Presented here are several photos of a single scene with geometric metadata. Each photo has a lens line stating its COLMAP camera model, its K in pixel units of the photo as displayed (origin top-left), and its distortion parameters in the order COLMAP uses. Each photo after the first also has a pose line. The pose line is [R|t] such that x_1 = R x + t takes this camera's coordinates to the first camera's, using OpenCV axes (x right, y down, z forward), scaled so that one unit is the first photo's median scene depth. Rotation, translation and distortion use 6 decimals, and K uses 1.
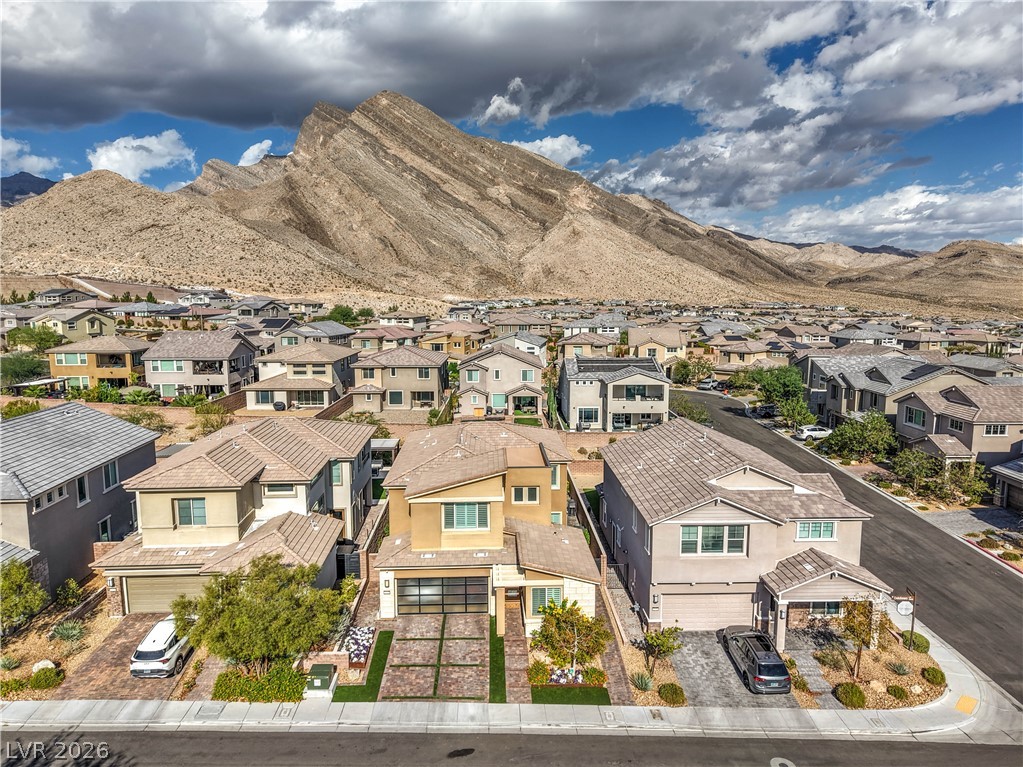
lens RADIAL K [[681.5, 0, 512.3], [0, 681.5, 408.7], [0, 0, 1]] dist [0.043197, -0.035235]
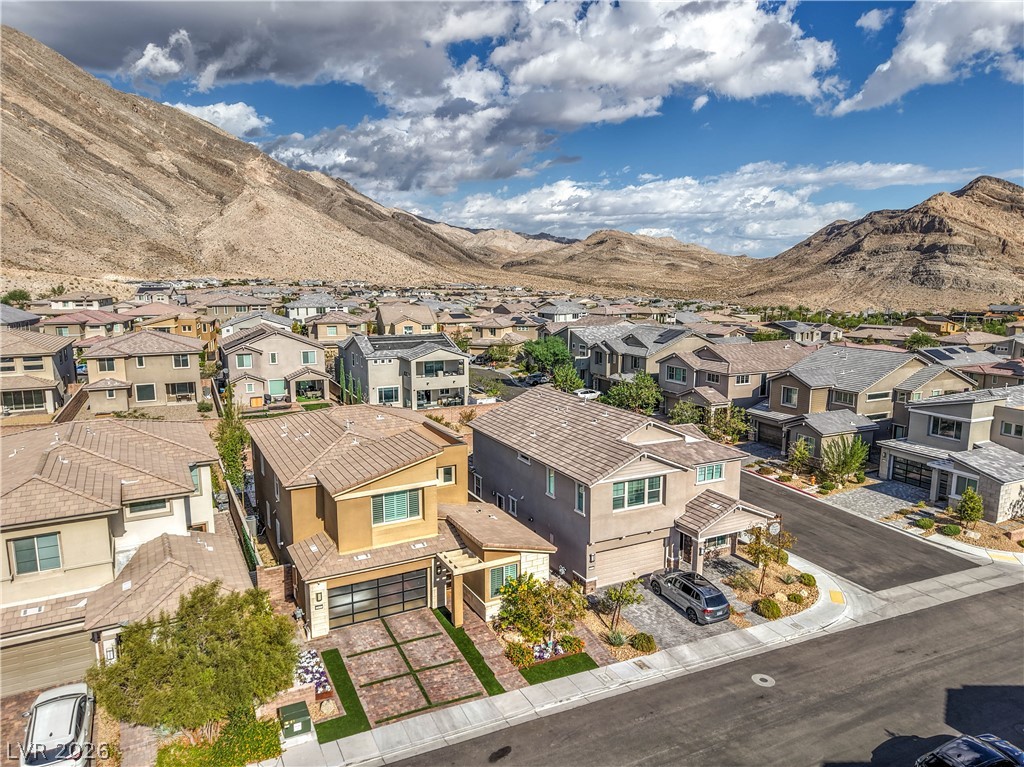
lens RADIAL K [[684.8, 0, 510.6], [0, 684.8, 391.7], [0, 0, 1]] dist [0.043432, -0.037040]
pose [[0.902970, -0.072782, 0.423496, -0.126734], [0.072024, 0.997244, 0.017817, 0.000227], [-0.423625, 0.014414, 0.905723, 0.044740]]
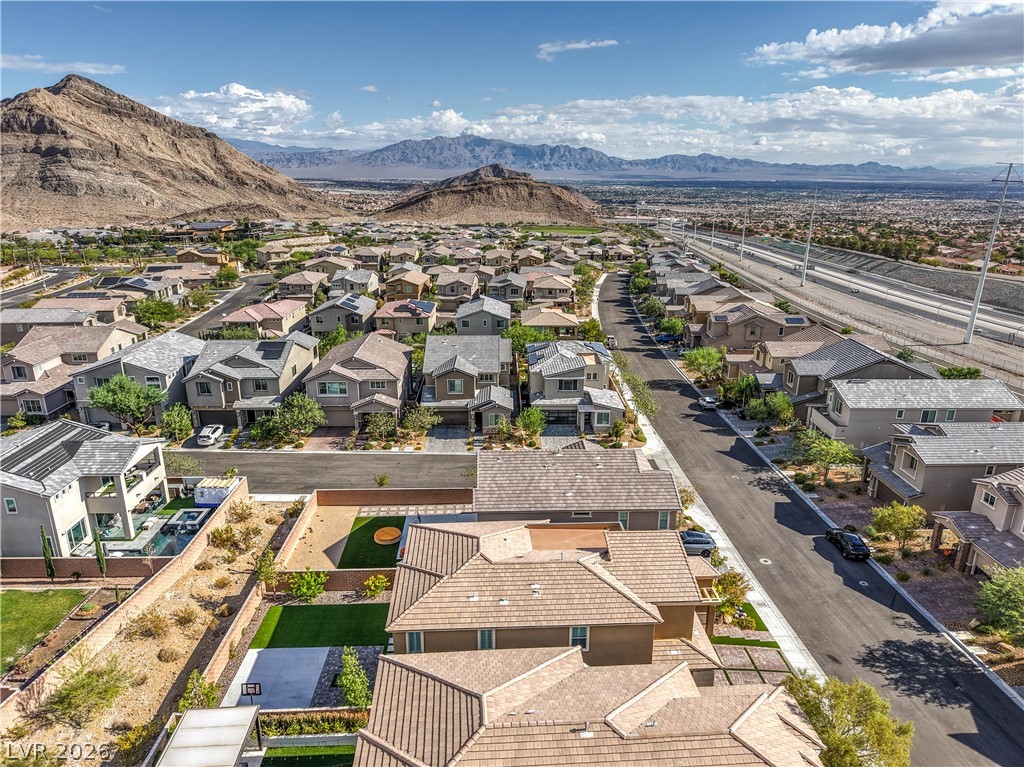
lens RADIAL K [[684.8, 0, 510.6], [0, 684.8, 391.7], [0, 0, 1]] dist [0.043432, -0.037040]
pose [[-0.017522, -0.308410, 0.951092, -0.442827], [0.165978, 0.937143, 0.306945, -0.230136], [-0.985974, 0.163238, 0.034769, 0.484880]]
